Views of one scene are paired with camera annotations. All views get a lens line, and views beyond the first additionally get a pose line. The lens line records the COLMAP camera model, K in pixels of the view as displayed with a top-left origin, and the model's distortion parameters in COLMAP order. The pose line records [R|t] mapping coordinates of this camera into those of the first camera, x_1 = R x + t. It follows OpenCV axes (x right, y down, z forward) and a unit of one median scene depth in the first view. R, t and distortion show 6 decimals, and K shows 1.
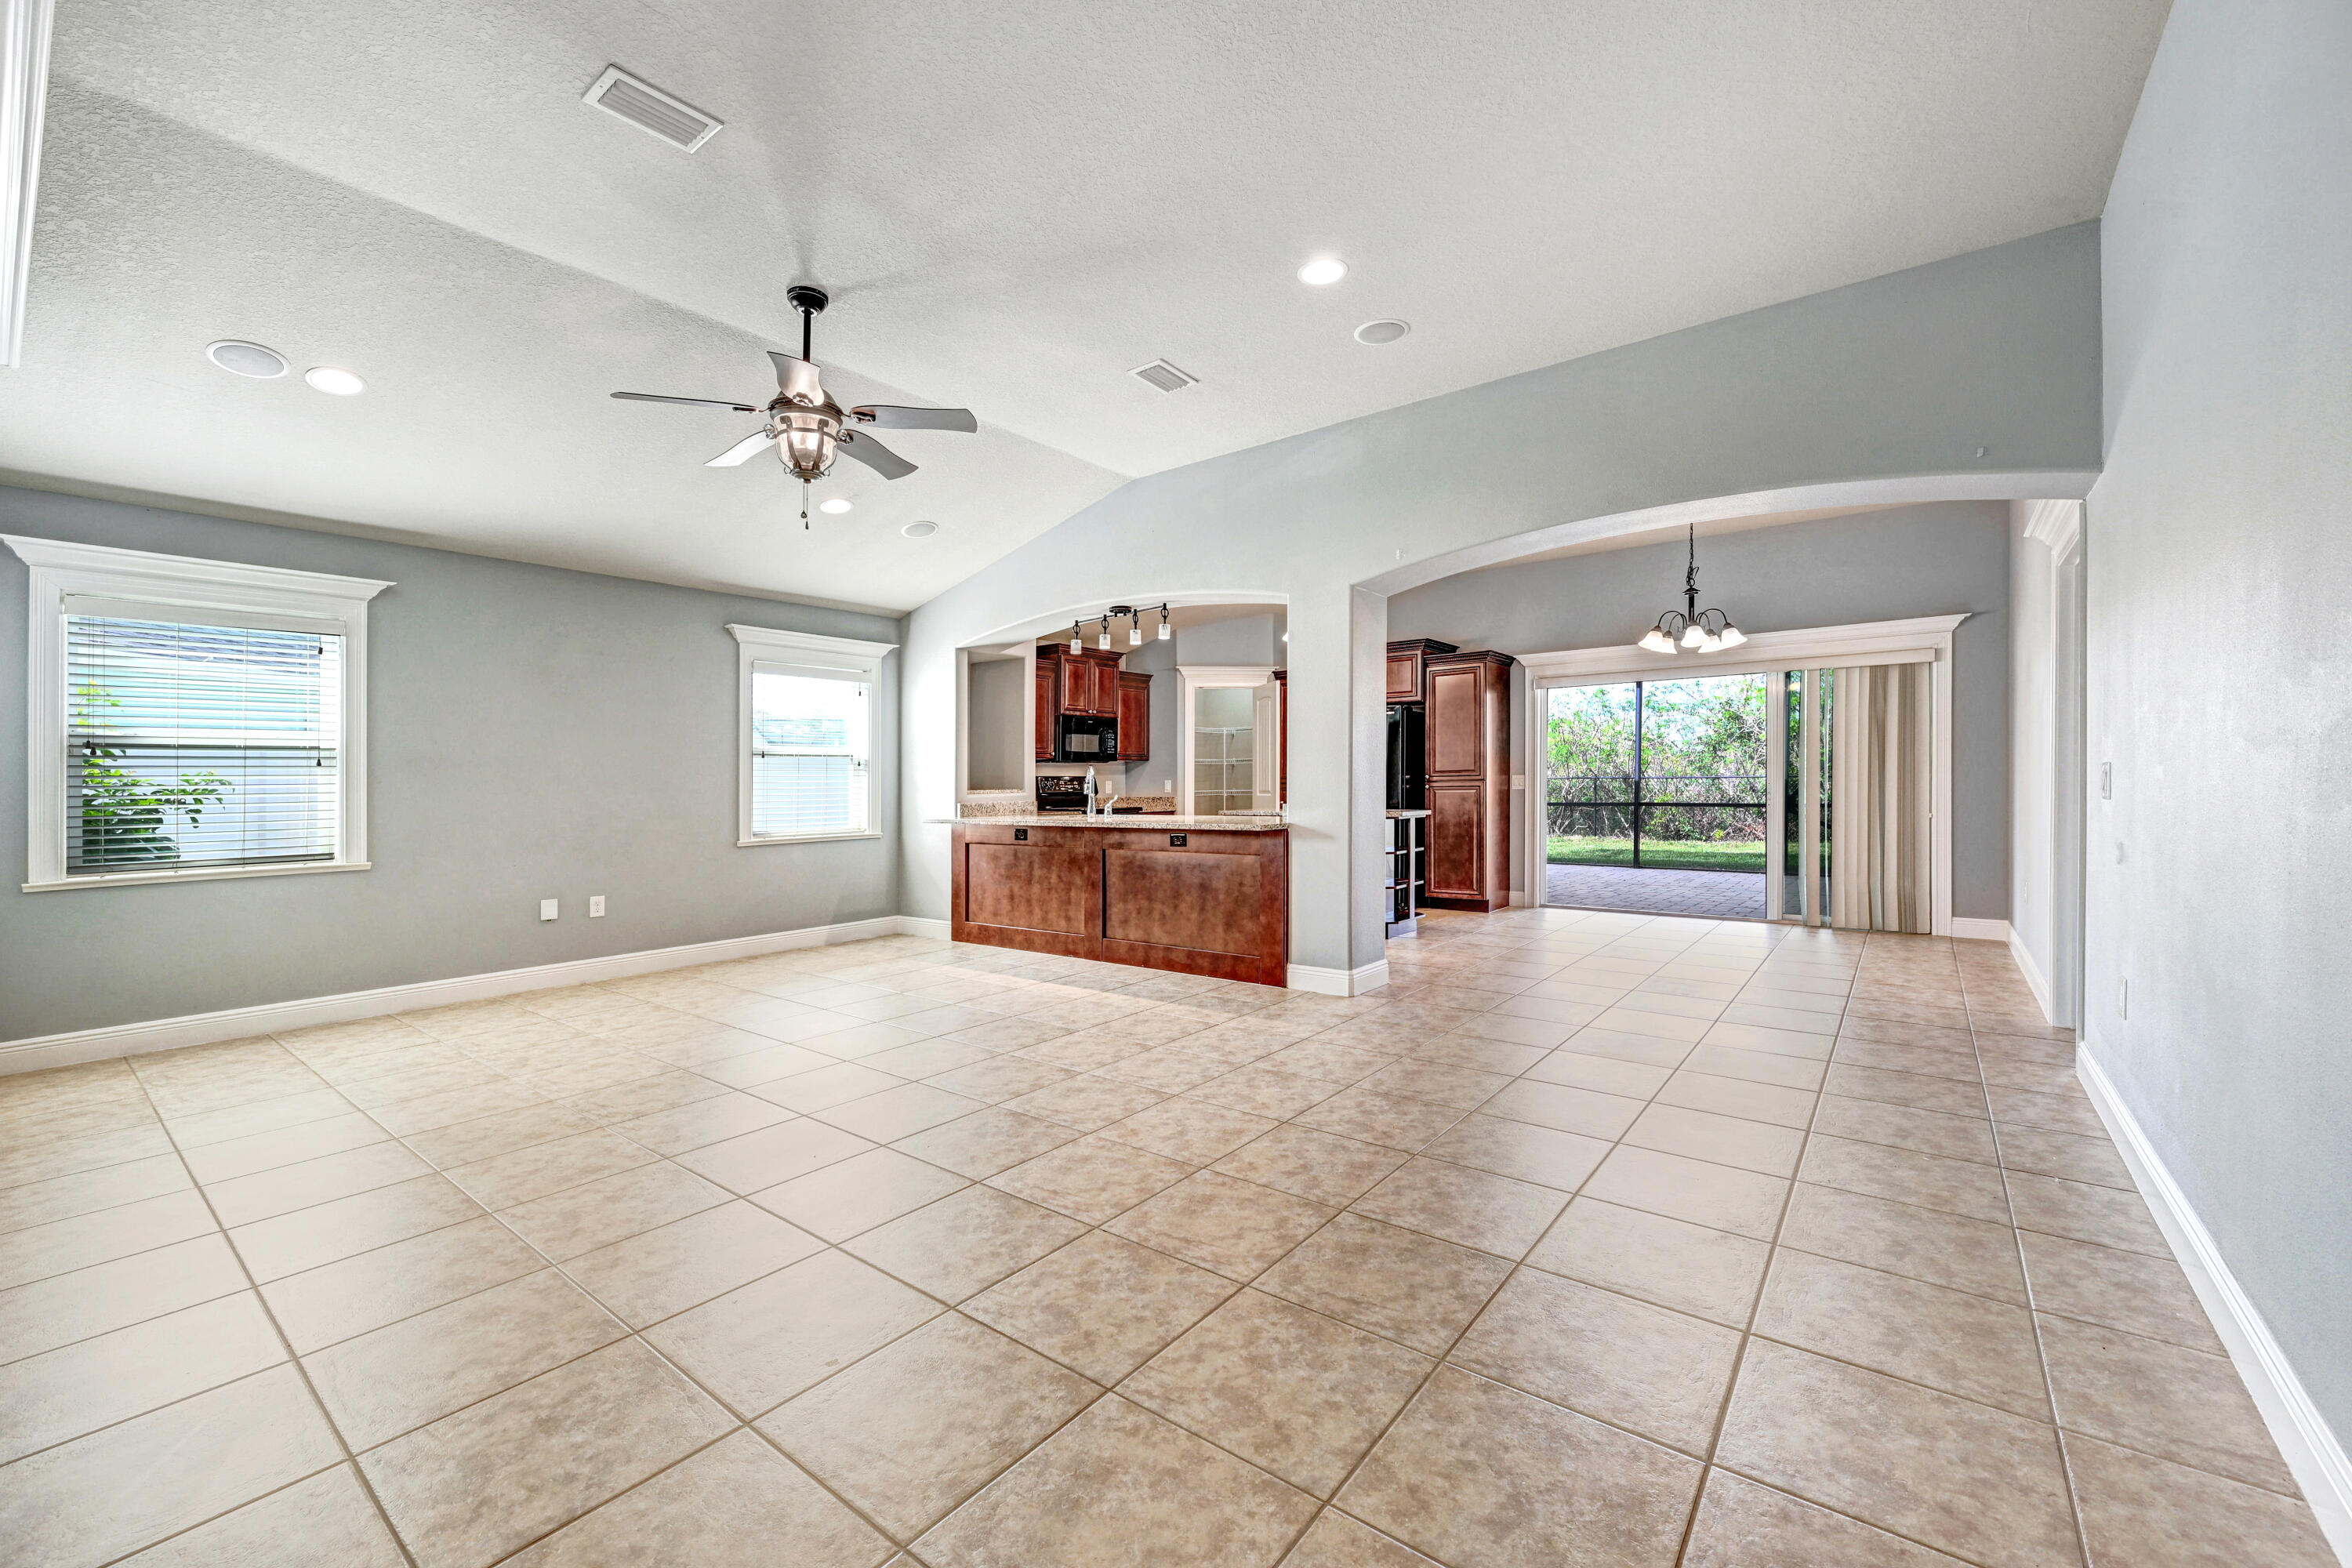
lens RADIAL K [[1036.2, 0, 1069.2], [0, 1036.2, 798.5], [0, 0, 1]] dist [0.030963, 0.000026]
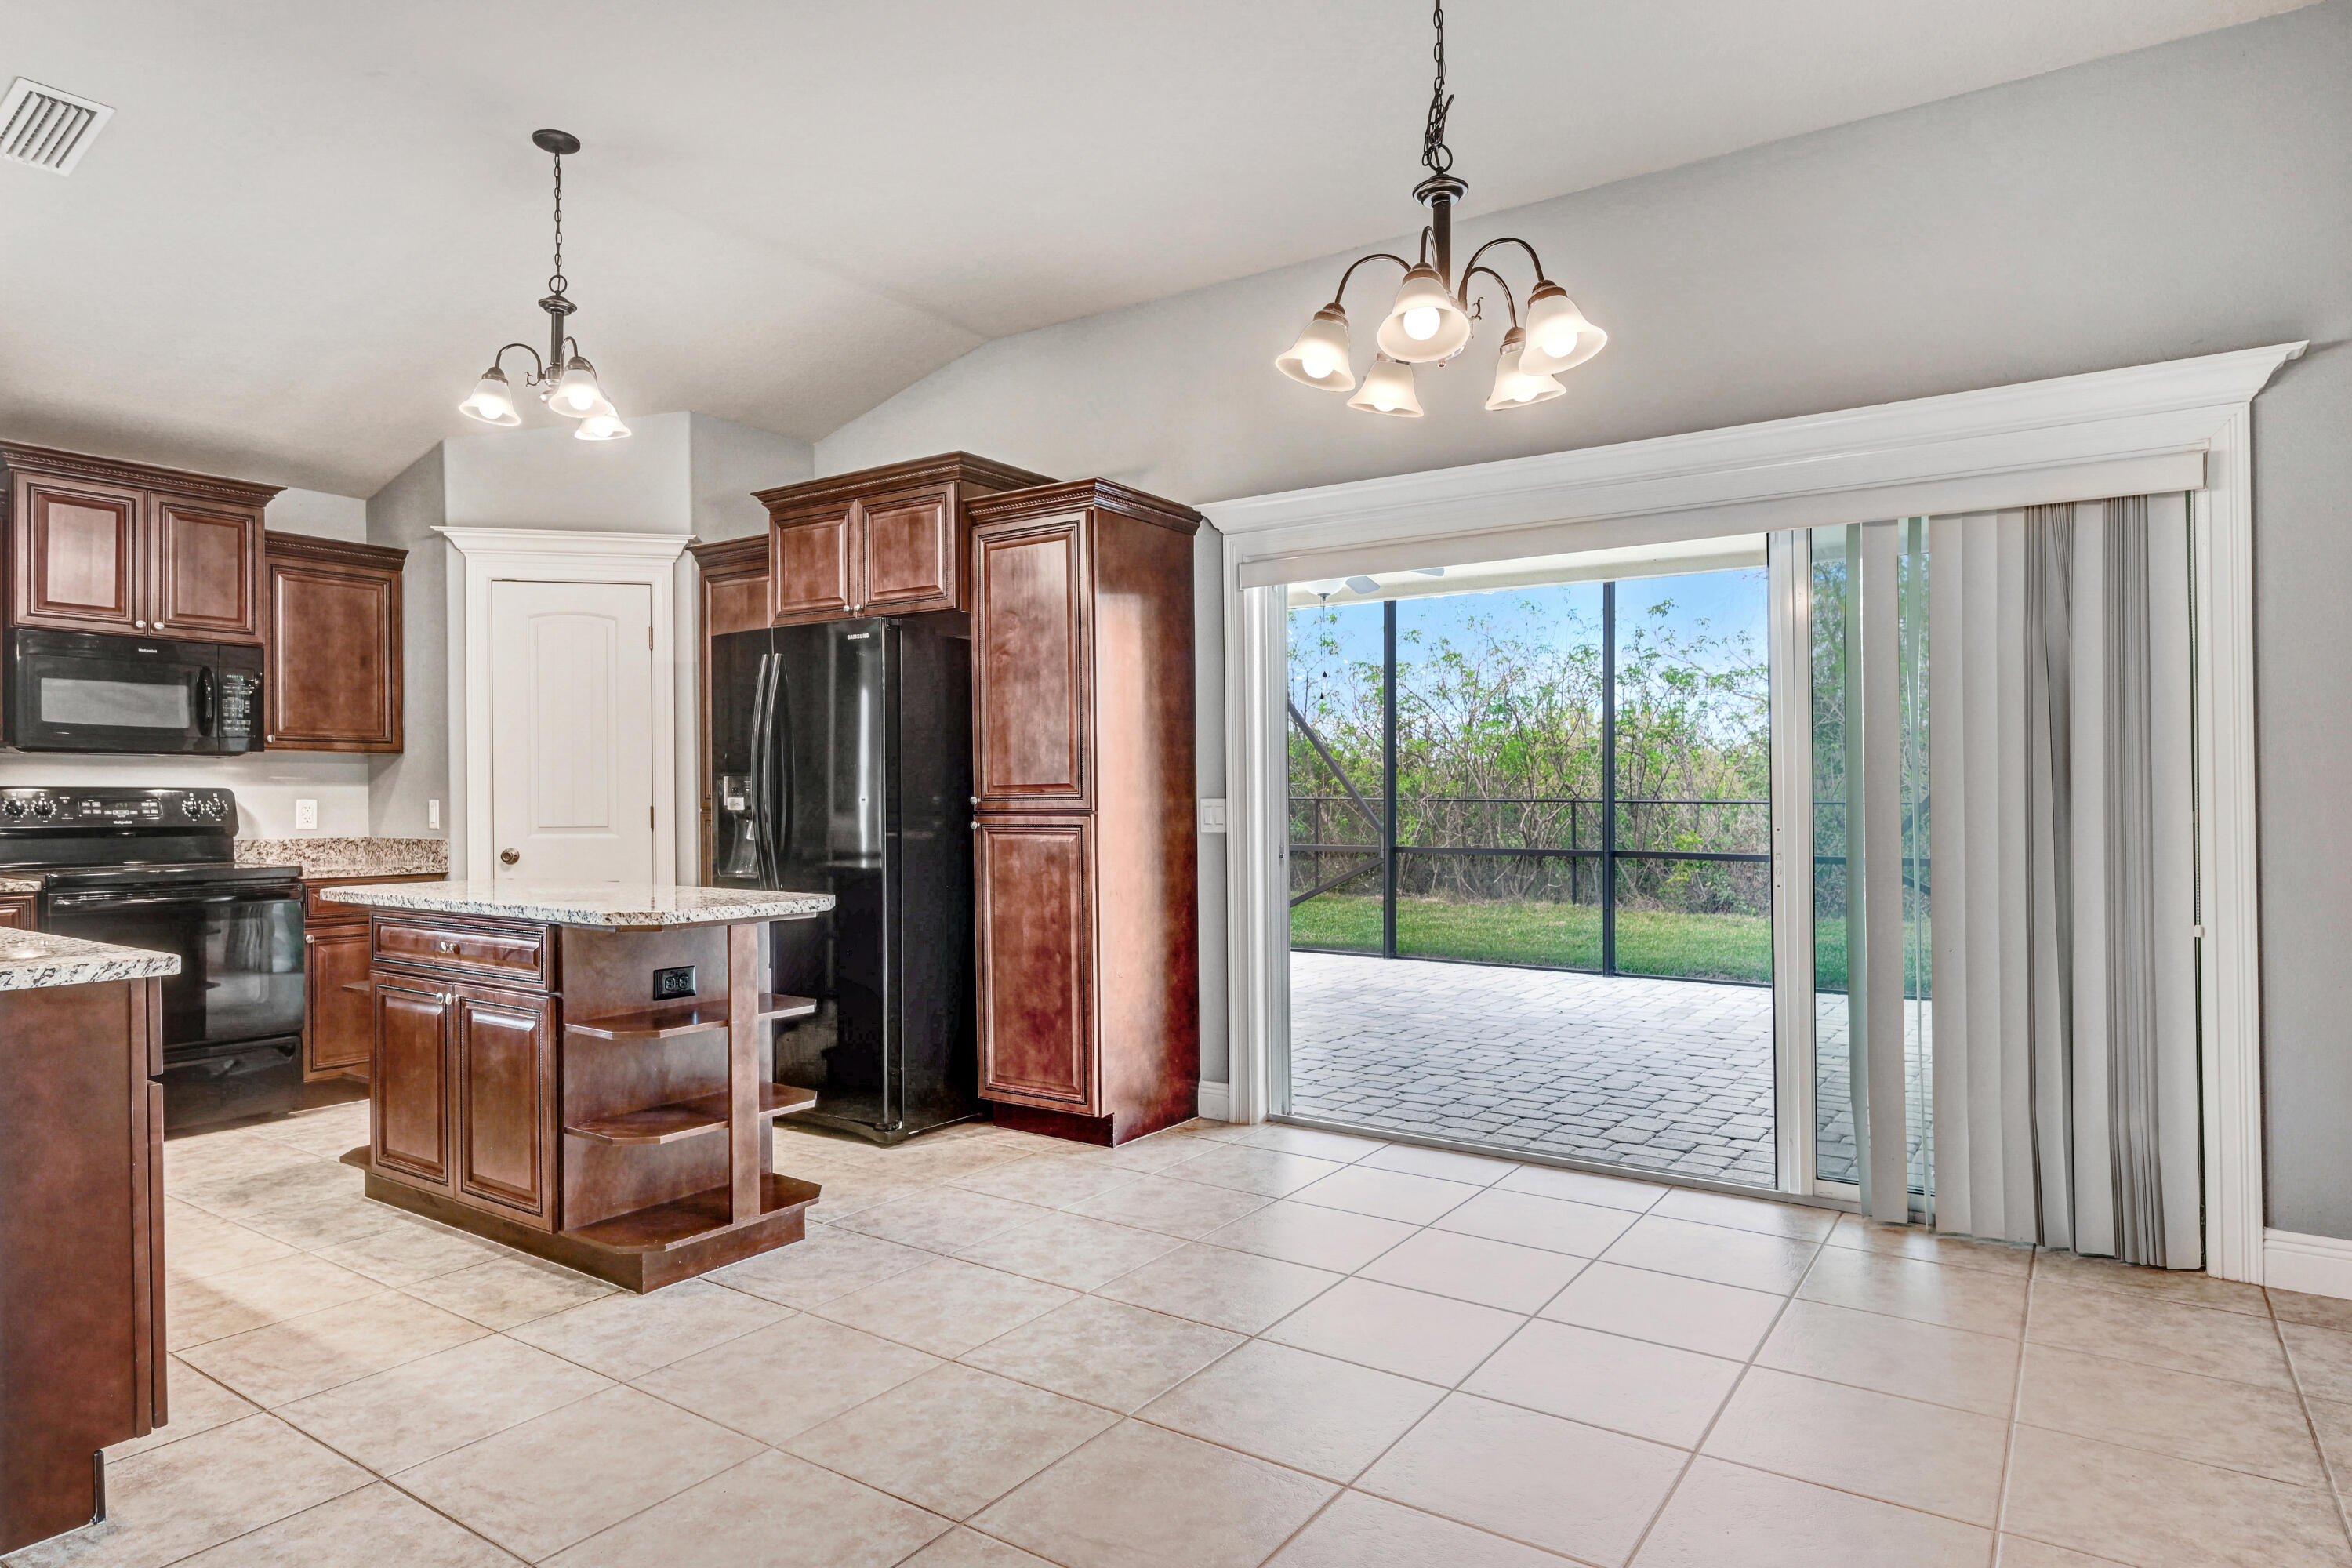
lens RADIAL K [[1397.9, 0, 1059.8], [0, 1397.9, 766.3], [0, 0, 1]] dist [0.018095, 0.000630]
pose [[0.999013, 0.012239, 0.042711, 0.355526], [-0.010700, 0.999292, -0.036074, -0.014872], [-0.043122, 0.035581, 0.998436, 0.464838]]
